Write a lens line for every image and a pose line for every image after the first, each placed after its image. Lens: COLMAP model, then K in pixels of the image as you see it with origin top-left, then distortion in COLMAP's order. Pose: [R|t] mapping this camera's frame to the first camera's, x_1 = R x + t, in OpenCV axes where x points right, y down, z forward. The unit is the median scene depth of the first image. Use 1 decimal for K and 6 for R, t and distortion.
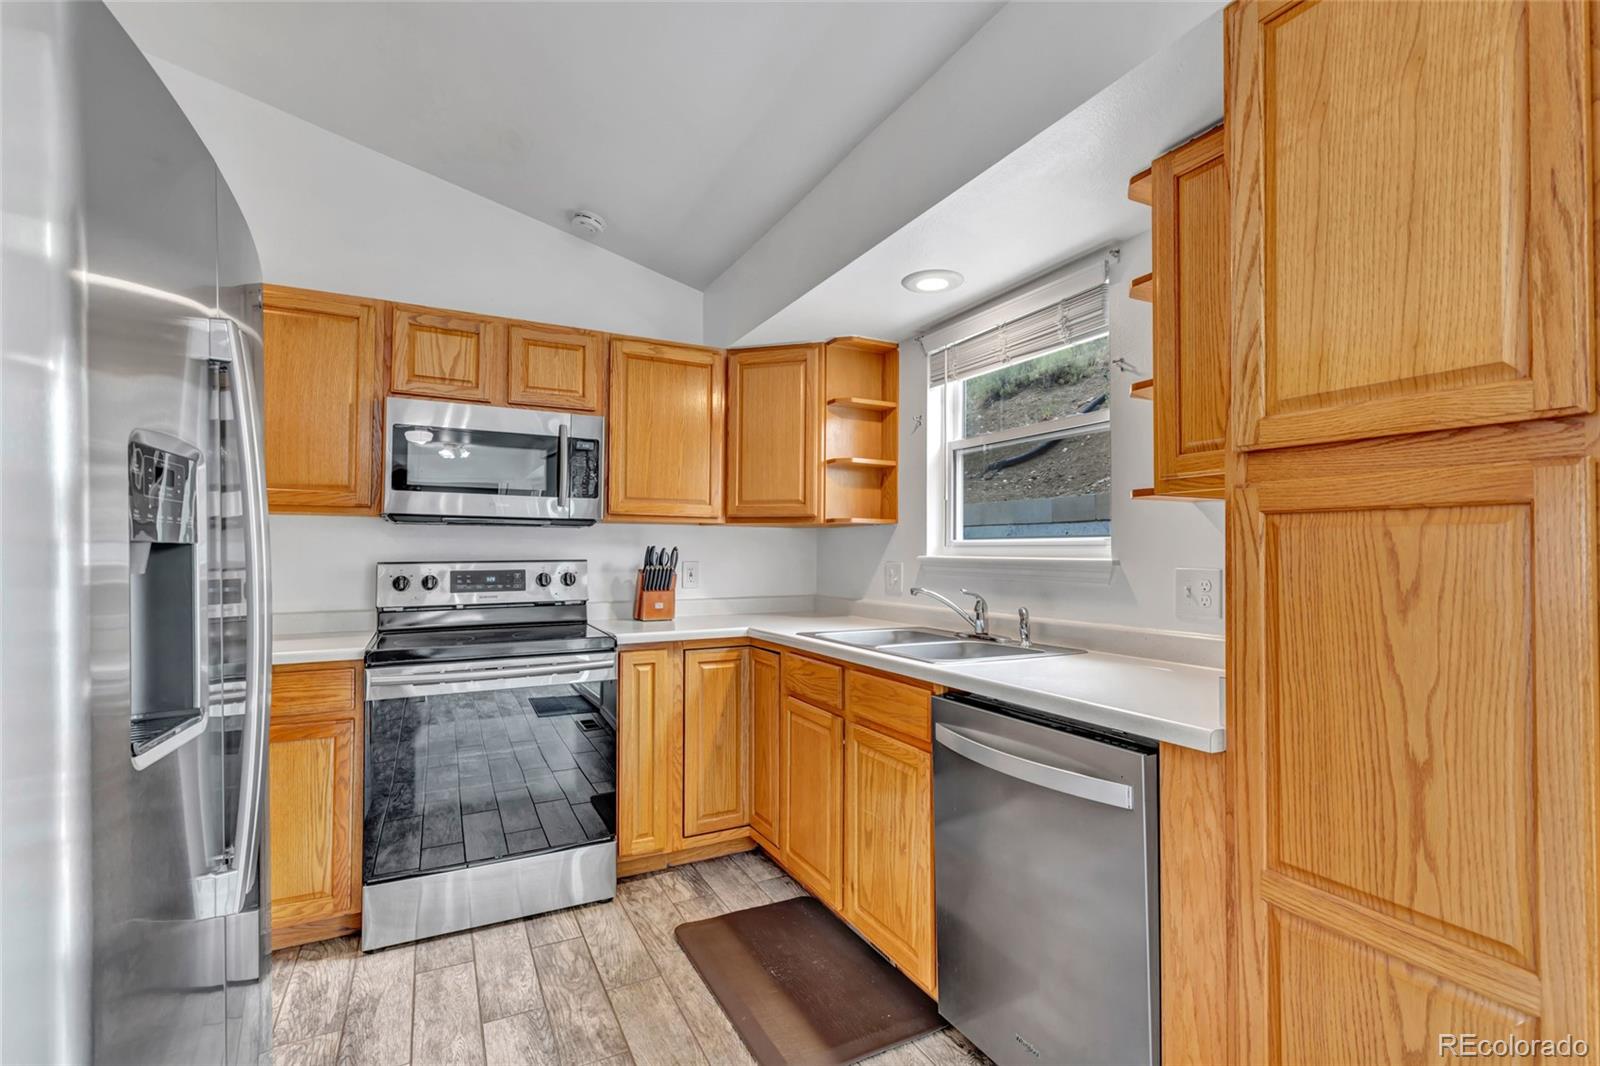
lens RADIAL K [[737.7, 0, 804.5], [0, 737.7, 545.1], [0, 0, 1]] dist [0.005491, 0.001157]
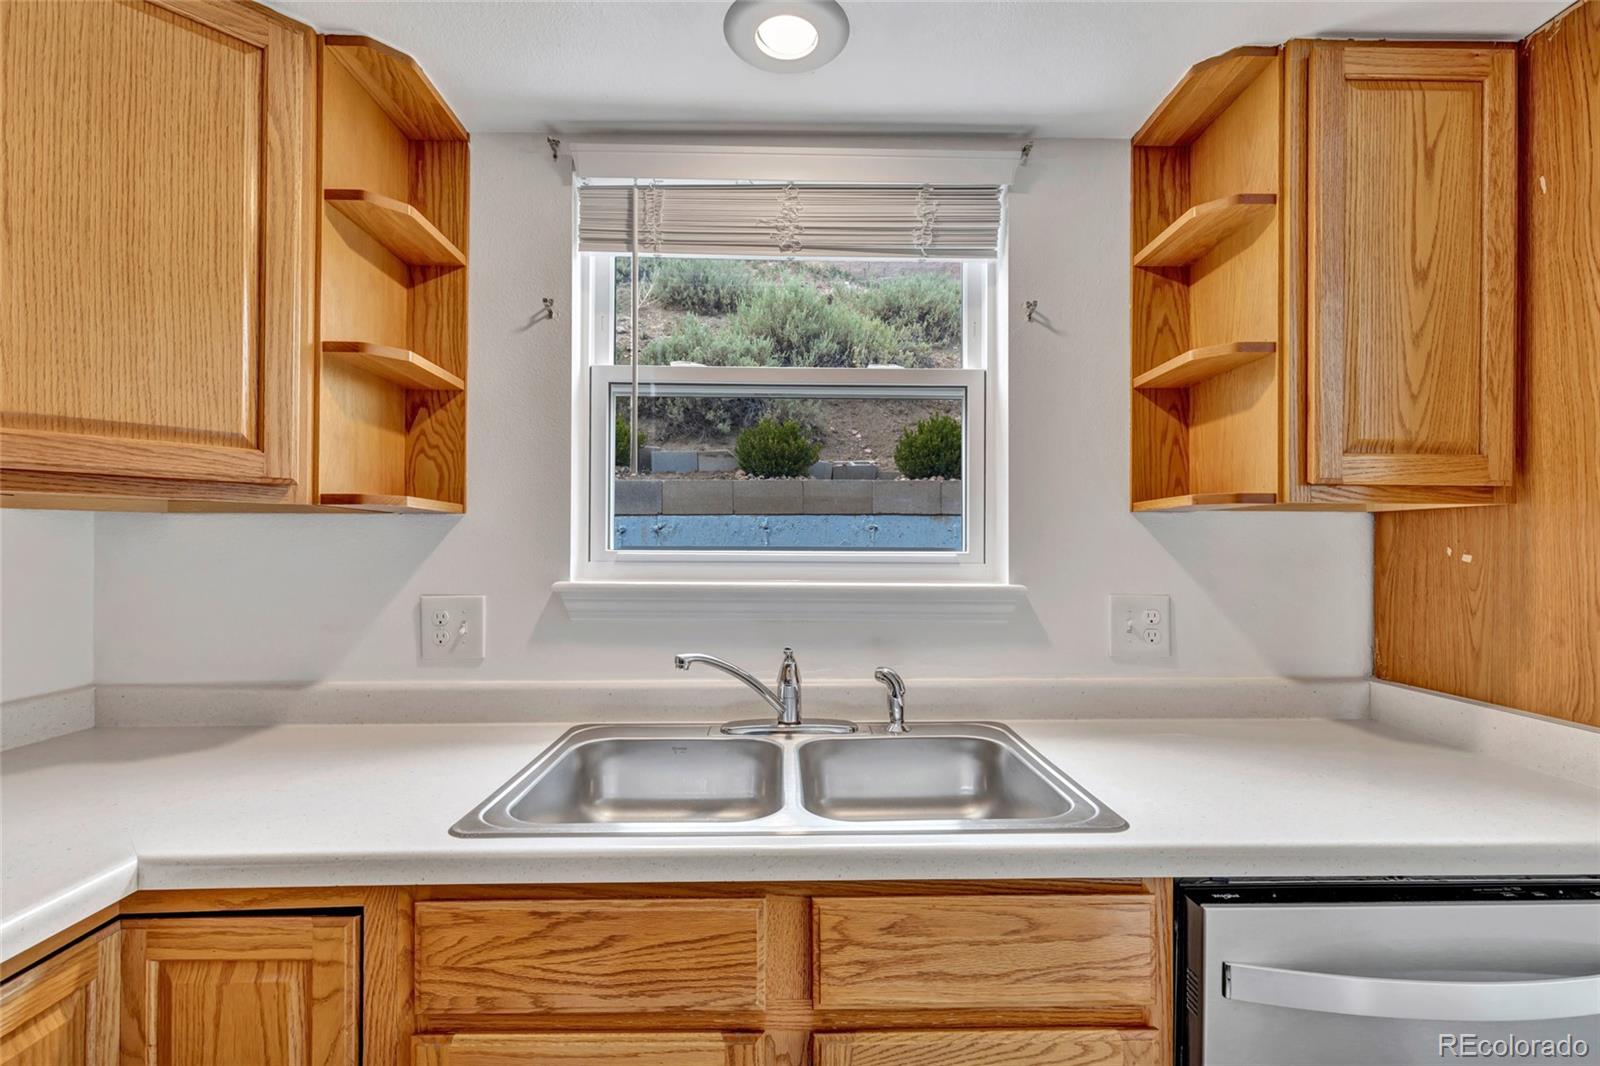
lens RADIAL K [[737.7, 0, 804.5], [0, 737.7, 545.1], [0, 0, 1]] dist [0.005491, 0.001157]
pose [[0.438014, 0.004017, 0.898959, -0.218444], [-0.011684, 0.999931, 0.001225, -0.012264], [-0.898892, -0.011040, 0.438030, 0.633902]]
